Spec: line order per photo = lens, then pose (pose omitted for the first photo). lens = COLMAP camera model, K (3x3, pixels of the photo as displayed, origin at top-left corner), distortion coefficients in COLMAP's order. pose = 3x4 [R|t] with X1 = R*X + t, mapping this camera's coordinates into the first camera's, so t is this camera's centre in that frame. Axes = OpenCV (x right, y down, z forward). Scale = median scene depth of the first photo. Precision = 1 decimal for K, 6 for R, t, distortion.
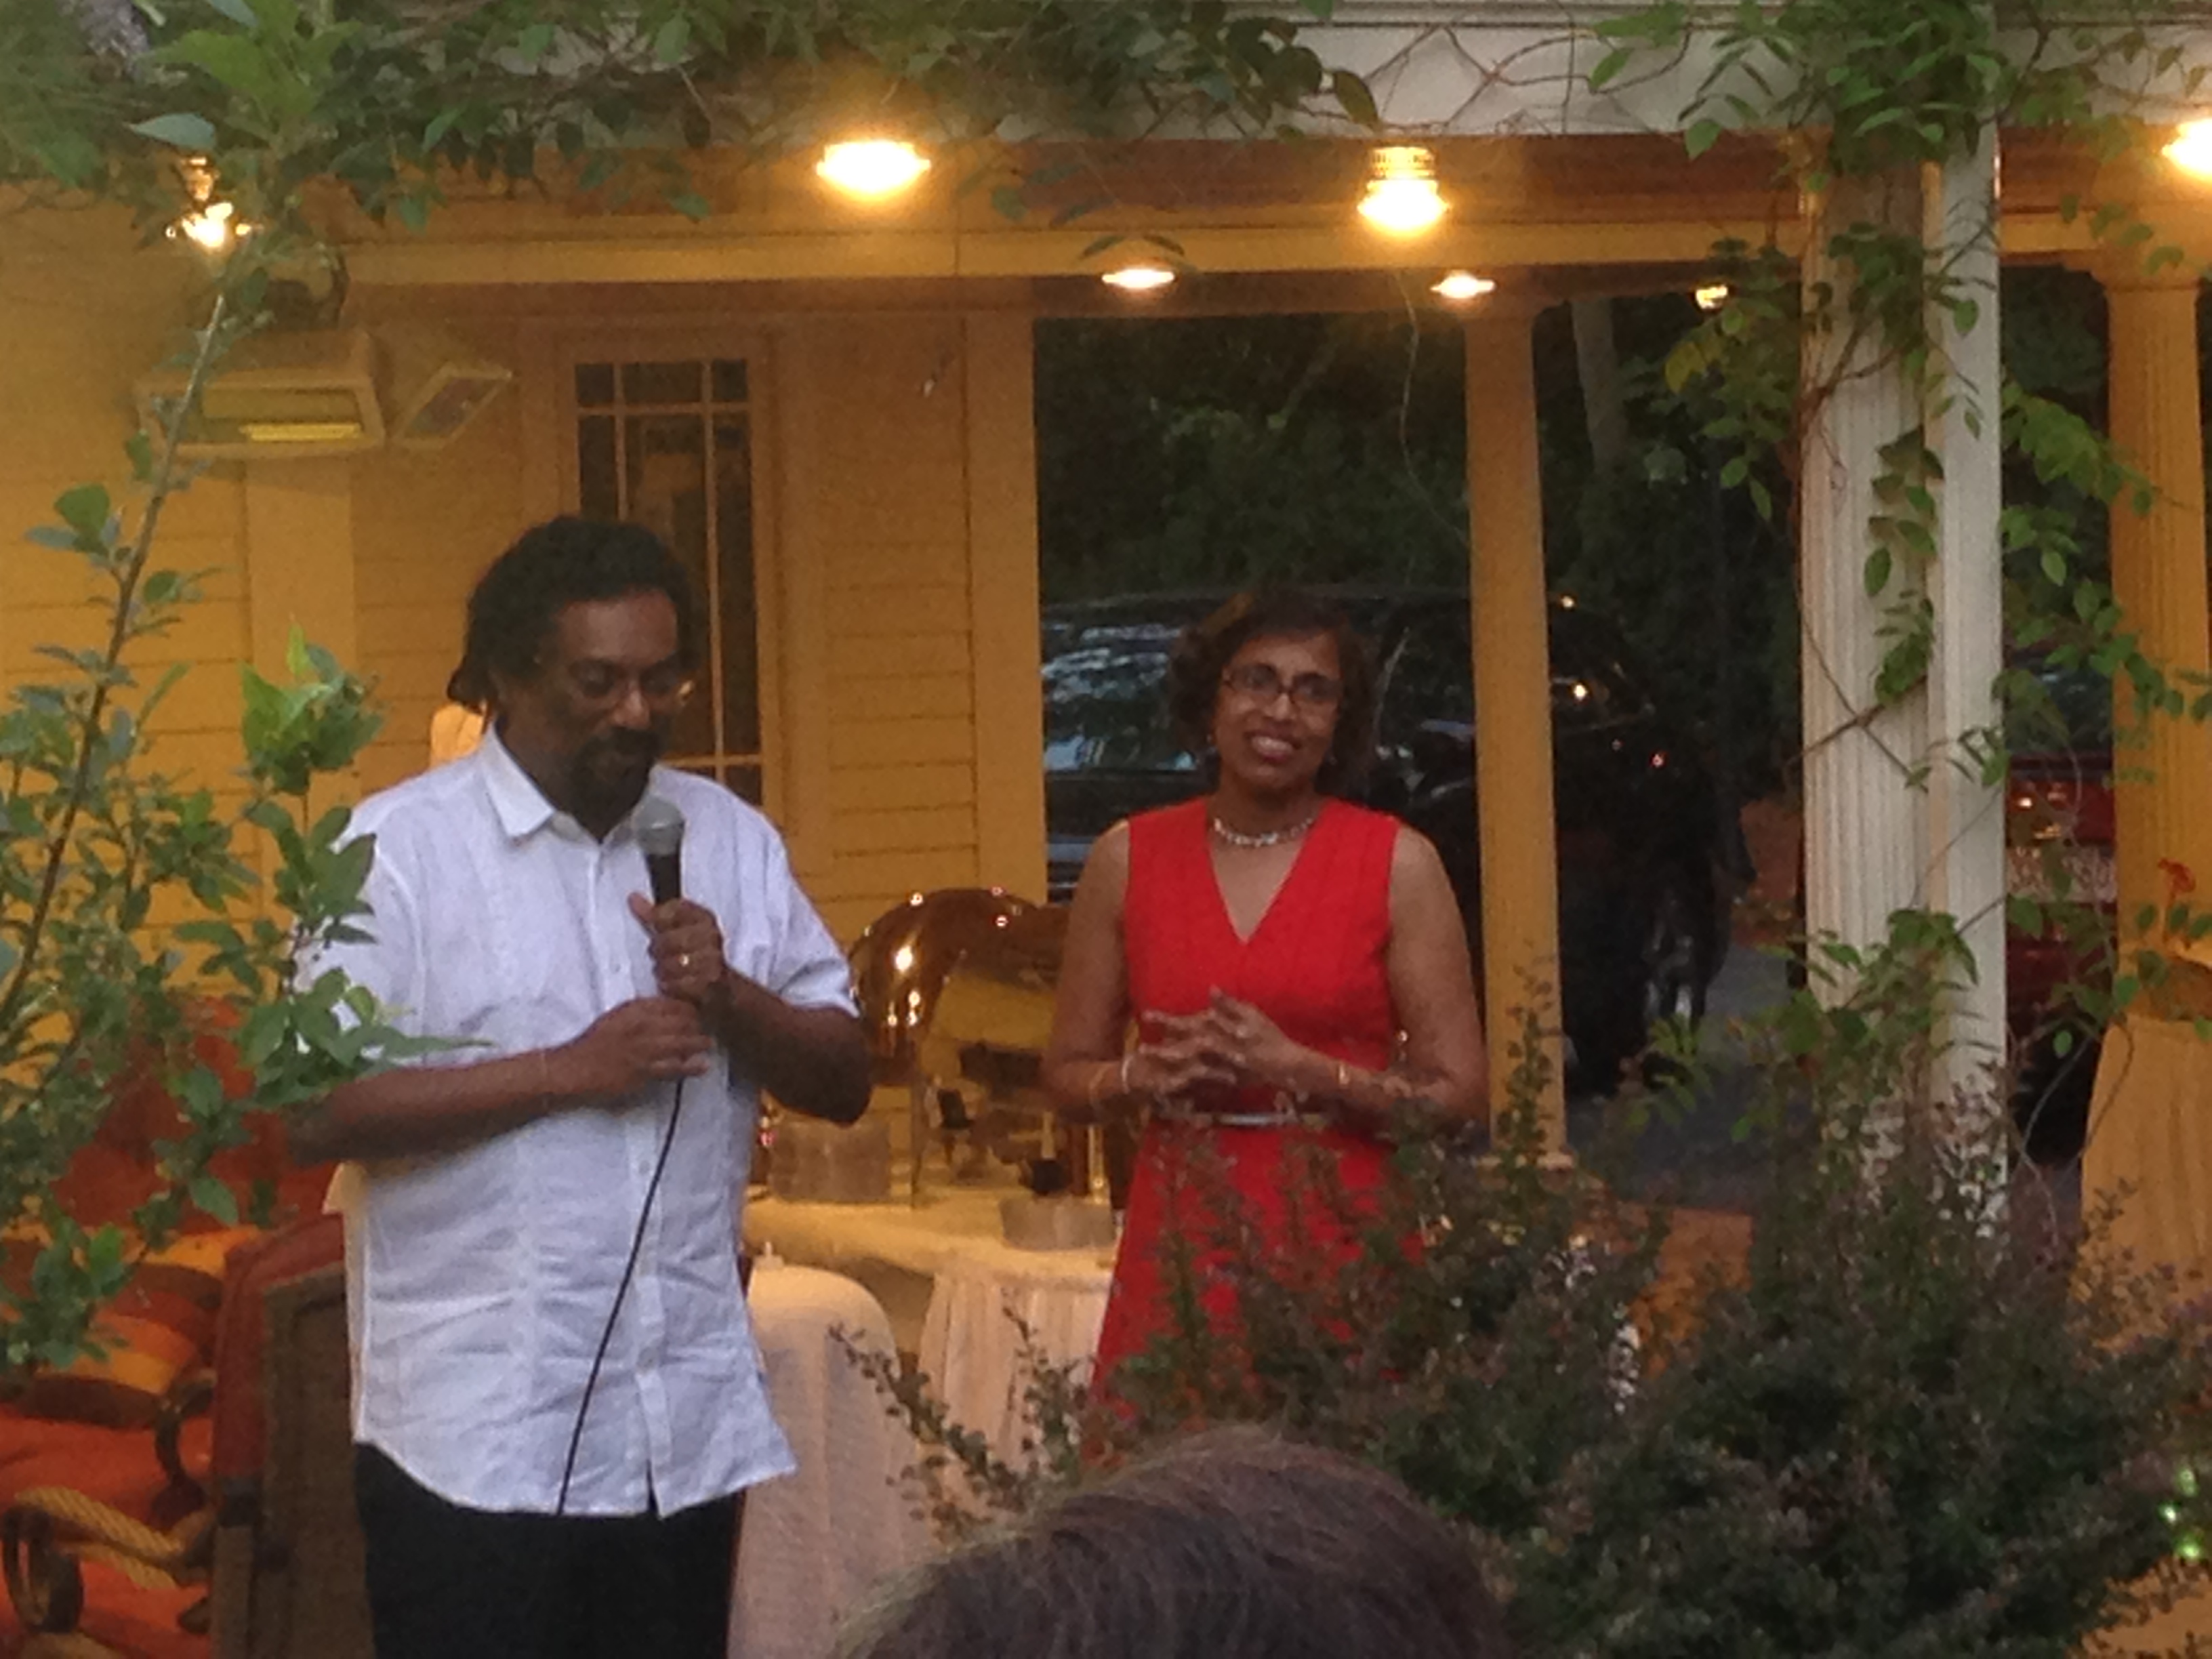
lens RADIAL K [[7800.1, 0, 1113.6], [0, 7800.1, 830.3], [0, 0, 1]] dist [0.001726, 0.000000]
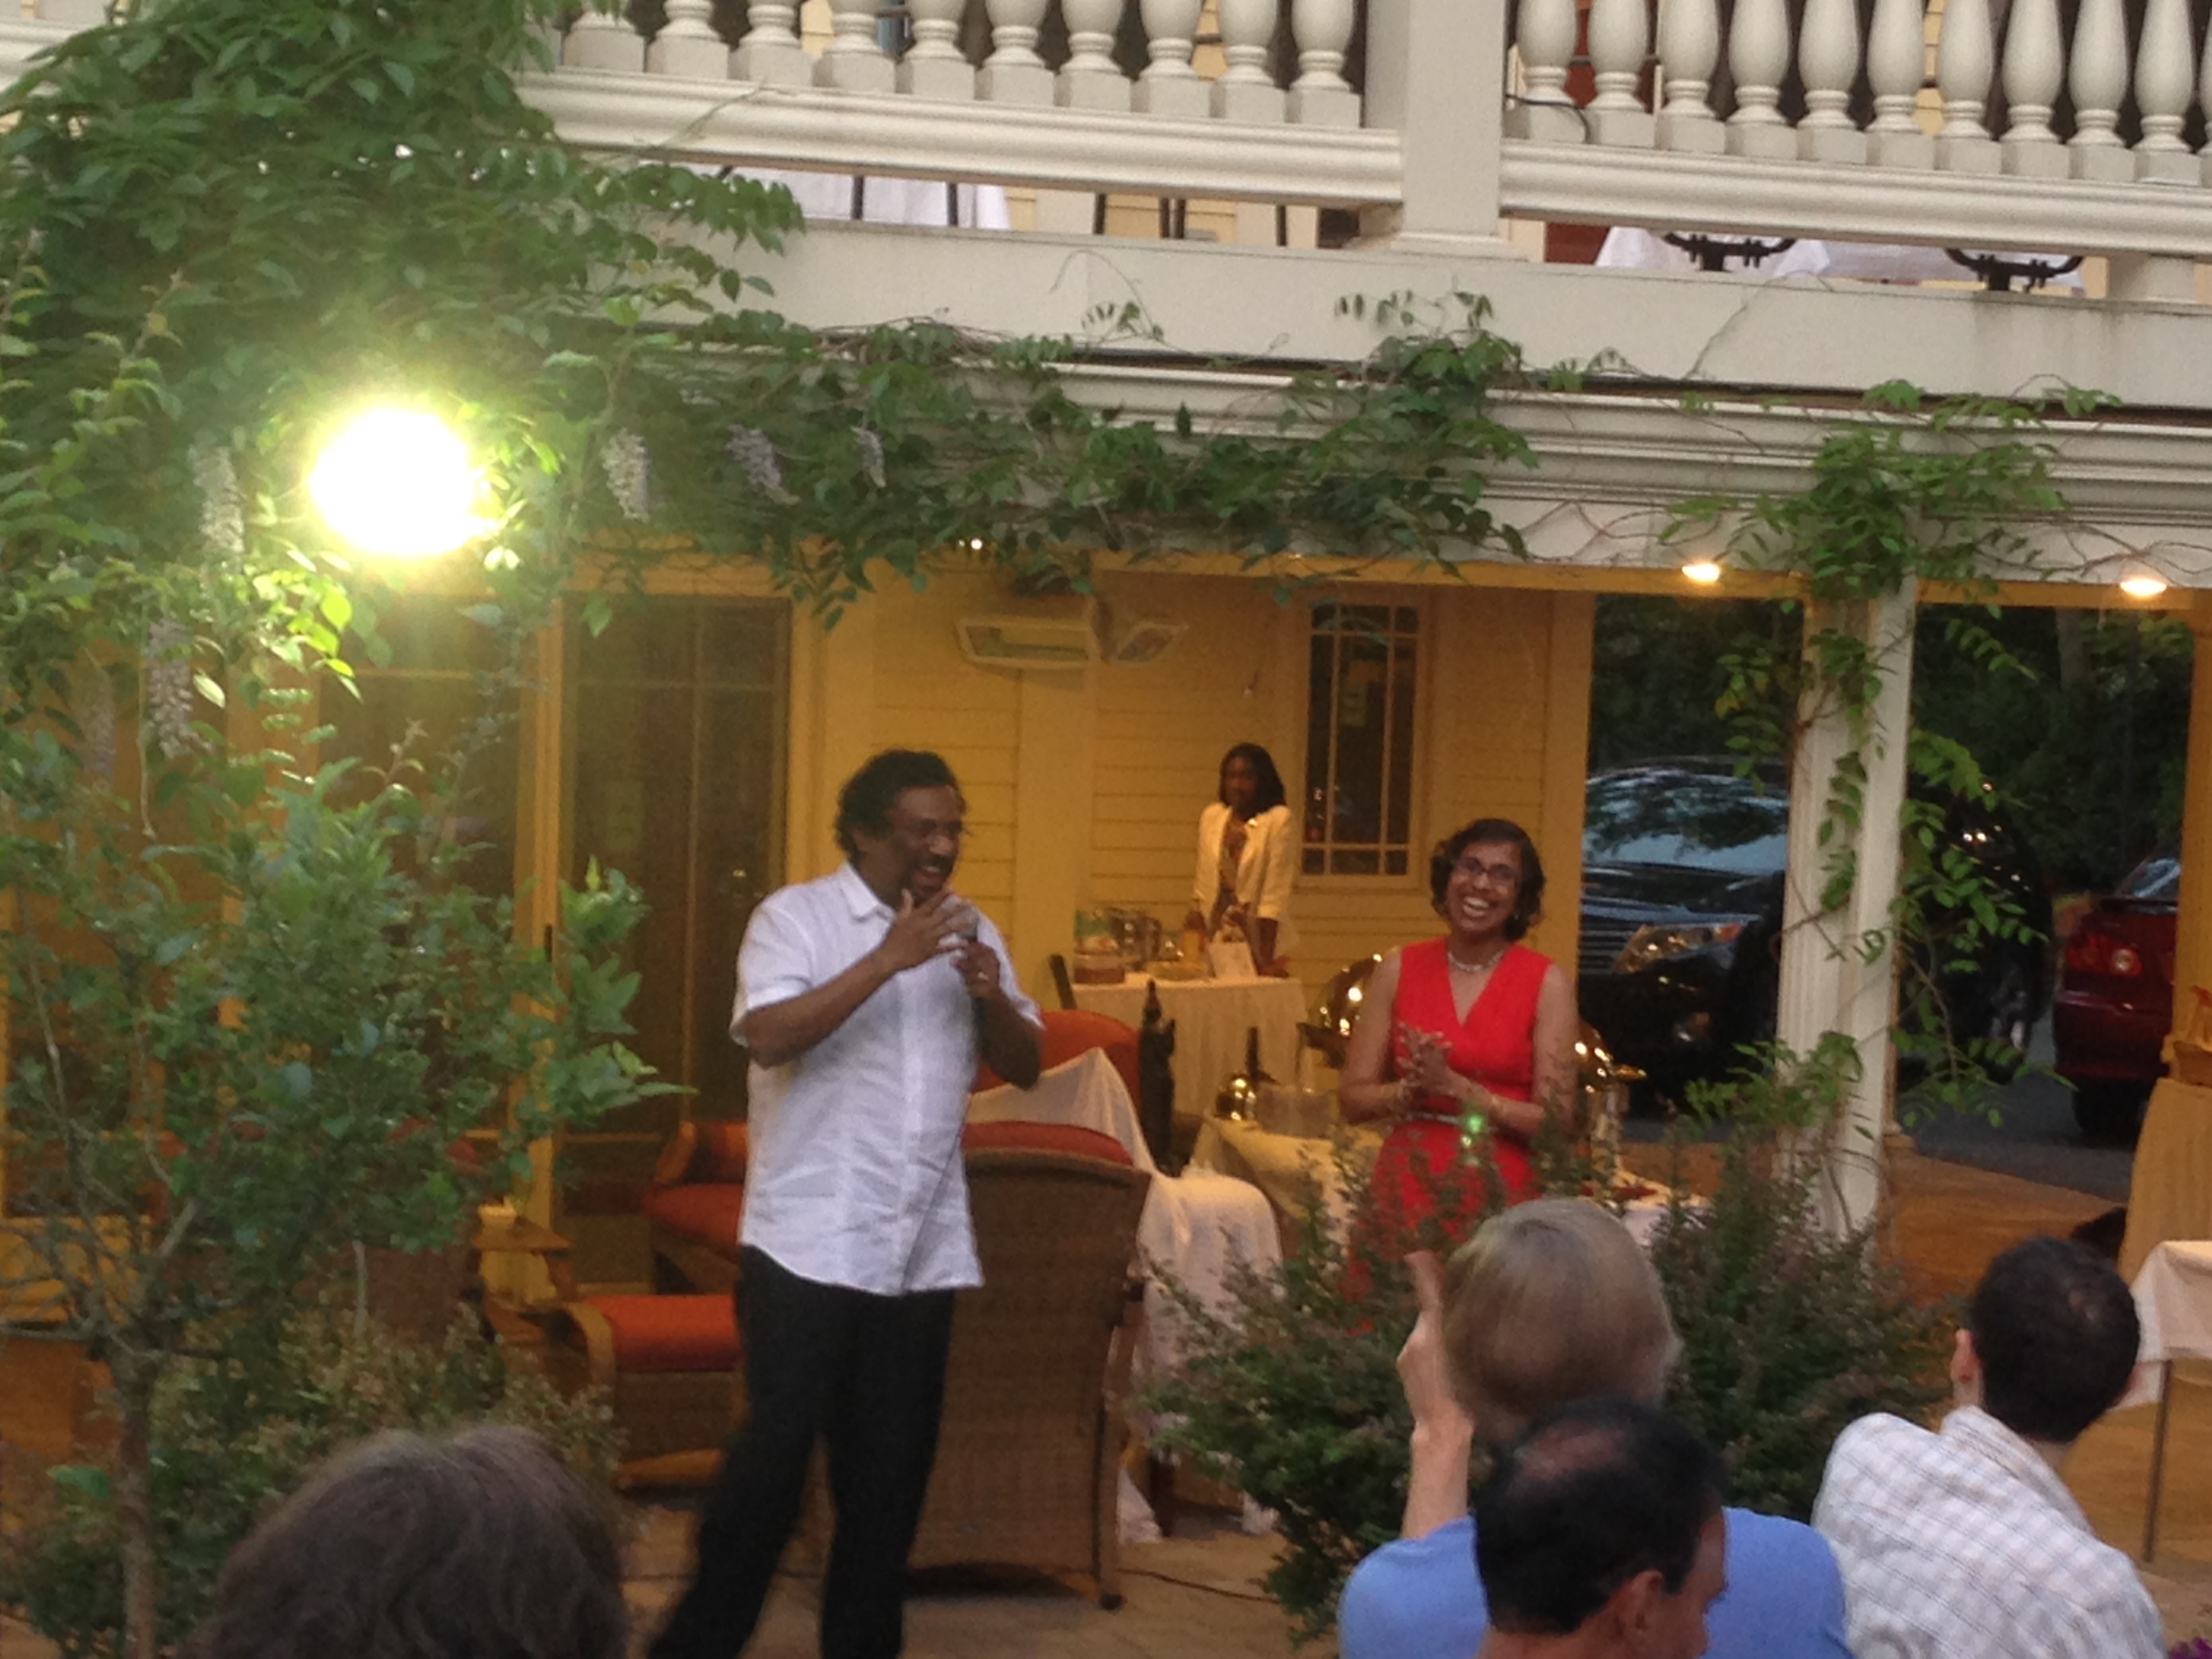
lens RADIAL K [[4870.7, 0, 1105.0], [0, 4870.7, 831.4], [0, 0, 1]] dist [0.048806, 0.000000]
pose [[0.985239, 0.077149, -0.152816, 0.105762], [-0.077307, 0.996995, 0.004919, -0.026594], [0.152736, 0.006967, 0.988242, -0.075447]]
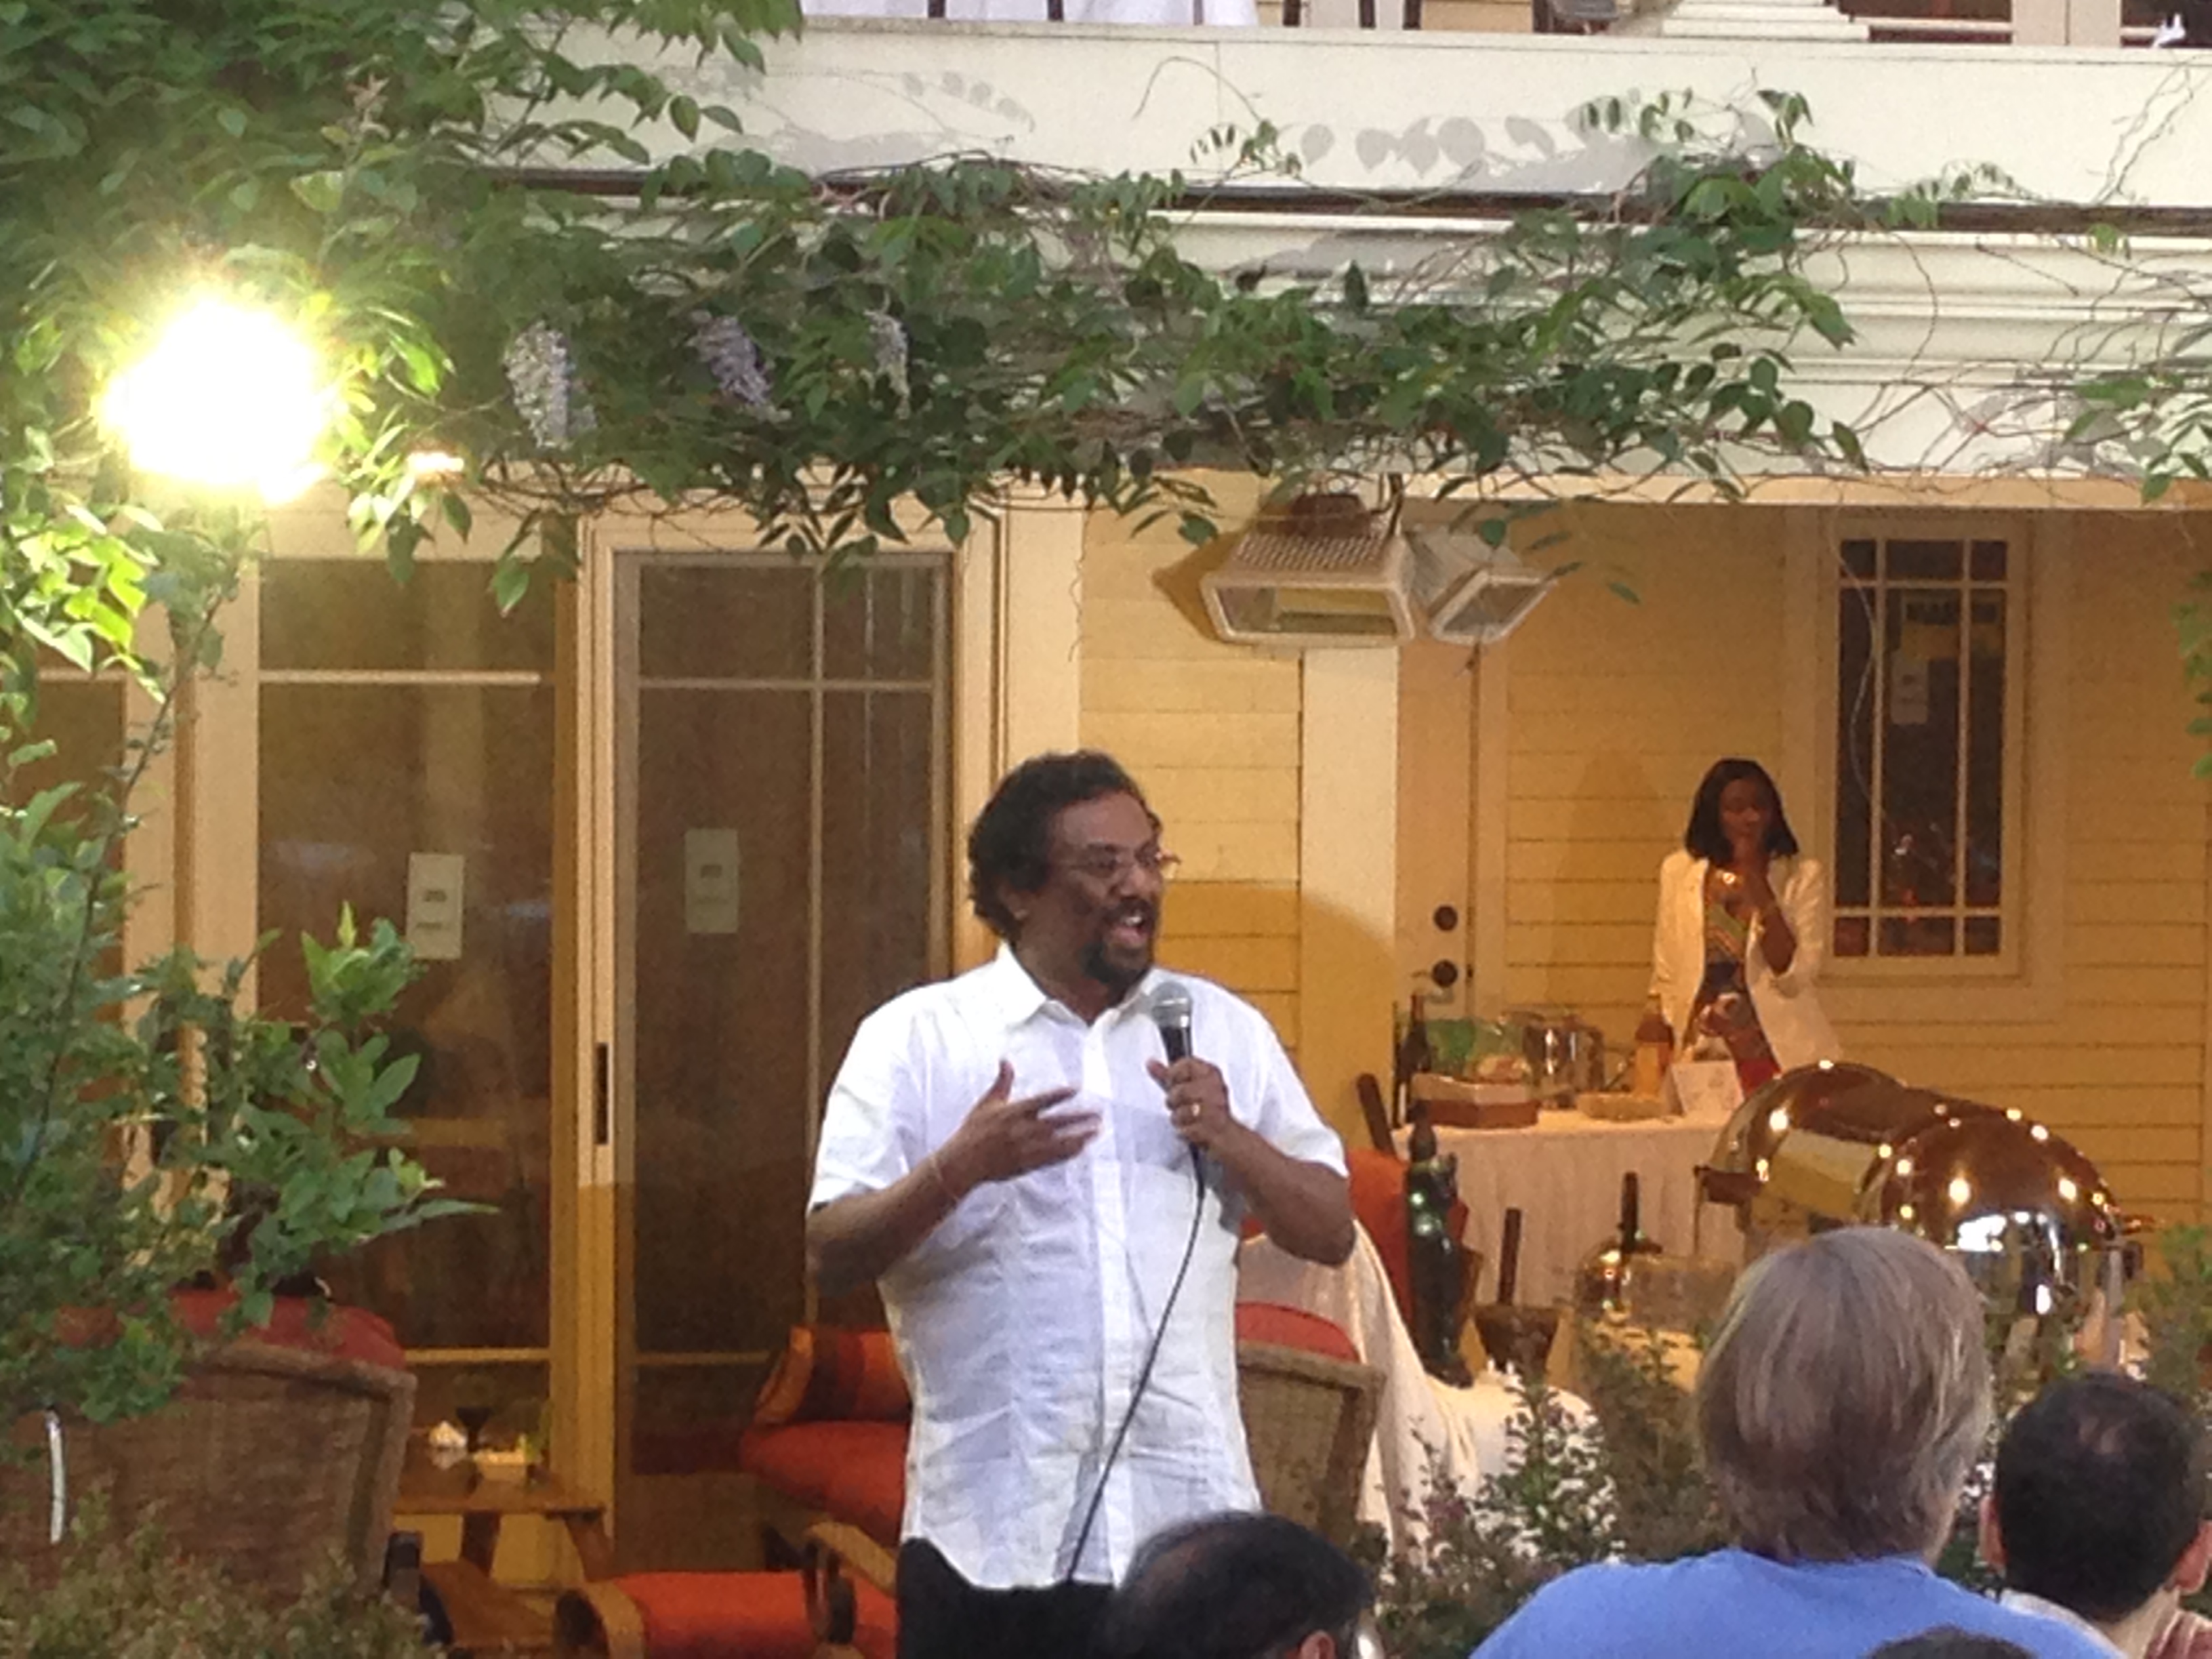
lens RADIAL K [[8018.7, 0, 1104.6], [0, 8018.7, 829.9], [0, 0, 1]] dist [0.019455, 0.000000]
pose [[0.969425, 0.053976, -0.239379, 0.207012], [-0.055925, 0.998434, -0.001352, -0.025267], [0.238931, 0.014698, 0.970925, -0.212456]]
